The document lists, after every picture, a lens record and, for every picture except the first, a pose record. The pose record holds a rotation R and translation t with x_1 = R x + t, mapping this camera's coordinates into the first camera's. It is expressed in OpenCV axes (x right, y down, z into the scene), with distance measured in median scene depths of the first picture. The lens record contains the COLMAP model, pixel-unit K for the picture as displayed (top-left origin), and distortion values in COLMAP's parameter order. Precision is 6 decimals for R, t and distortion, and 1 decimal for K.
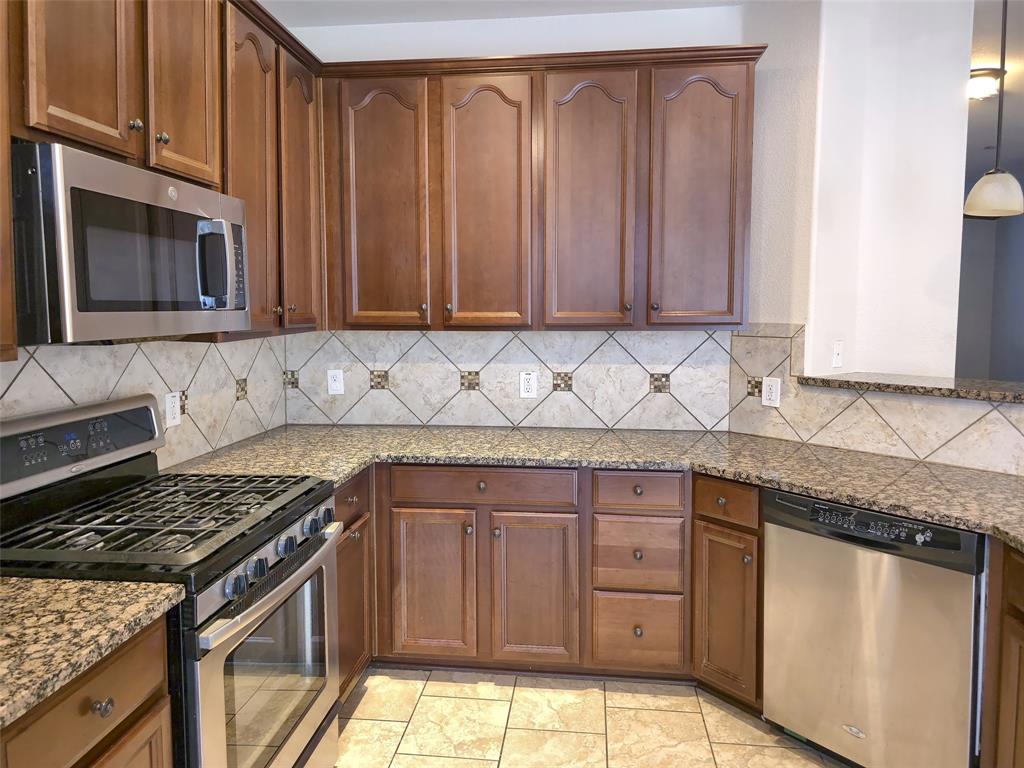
lens RADIAL K [[713.8, 0, 514.2], [0, 713.8, 378.5], [0, 0, 1]] dist [0.062927, -0.060255]
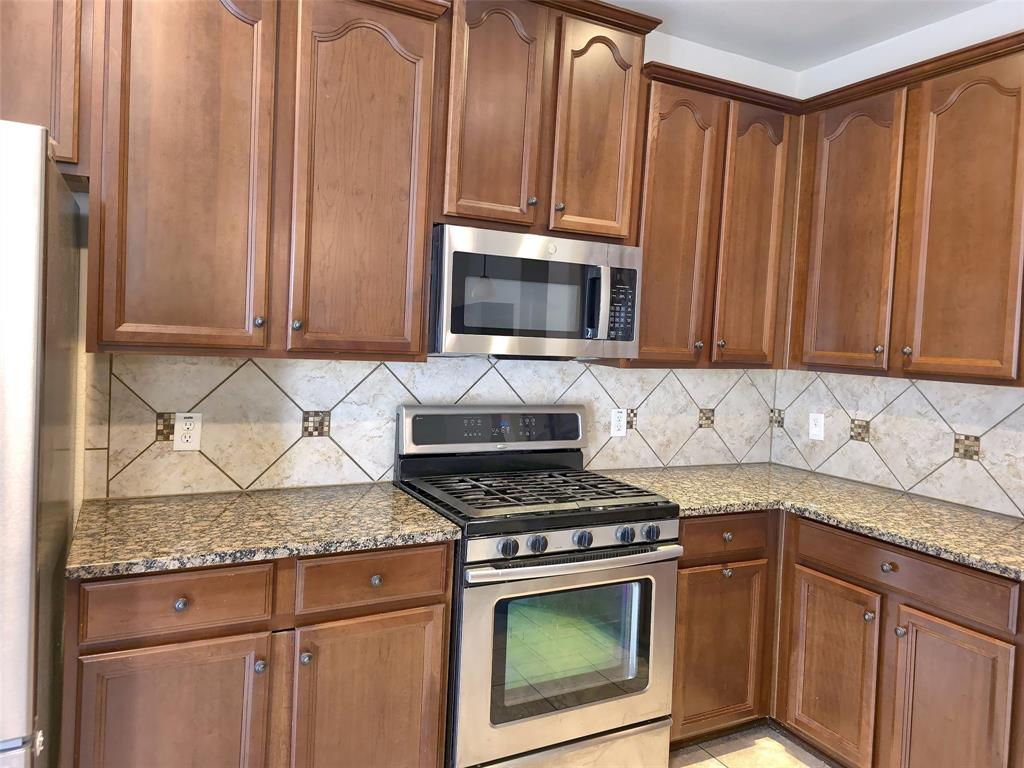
lens RADIAL K [[725.8, 0, 508.2], [0, 725.8, 386.8], [0, 0, 1]] dist [0.072143, -0.063510]
pose [[0.533979, 0.084054, -0.841309, 0.401208], [-0.130832, 0.991276, 0.015997, -0.010965], [0.835314, 0.101528, 0.540317, 0.155856]]
